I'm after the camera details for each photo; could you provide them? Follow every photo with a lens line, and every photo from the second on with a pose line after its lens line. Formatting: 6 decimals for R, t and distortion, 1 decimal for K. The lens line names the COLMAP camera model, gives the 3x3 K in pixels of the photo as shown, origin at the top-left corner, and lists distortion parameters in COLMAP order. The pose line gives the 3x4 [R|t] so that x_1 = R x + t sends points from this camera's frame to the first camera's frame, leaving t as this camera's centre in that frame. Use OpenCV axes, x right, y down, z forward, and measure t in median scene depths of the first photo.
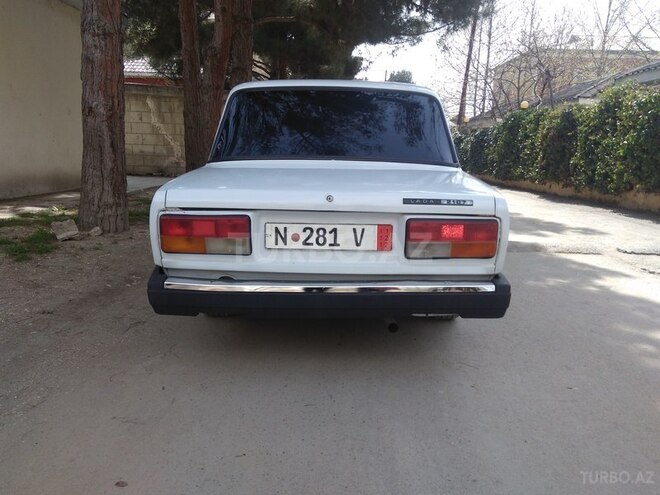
lens RADIAL K [[534.0, 0, 330.2], [0, 534.0, 246.9], [0, 0, 1]] dist [0.019362, -0.007454]
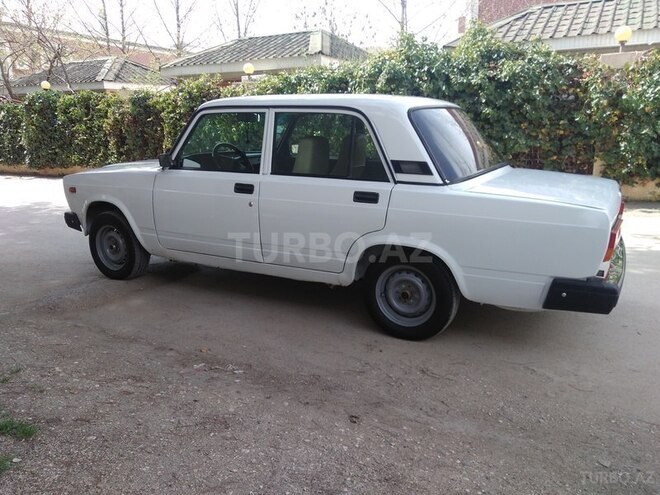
lens RADIAL K [[534.0, 0, 330.8], [0, 534.0, 247.7], [0, 0, 1]] dist [0.019362, -0.007454]
pose [[0.443460, -0.224951, 0.867606, -1.019480], [0.179756, 0.970647, 0.159788, -0.202178], [-0.878084, 0.085098, 0.470879, 0.616914]]
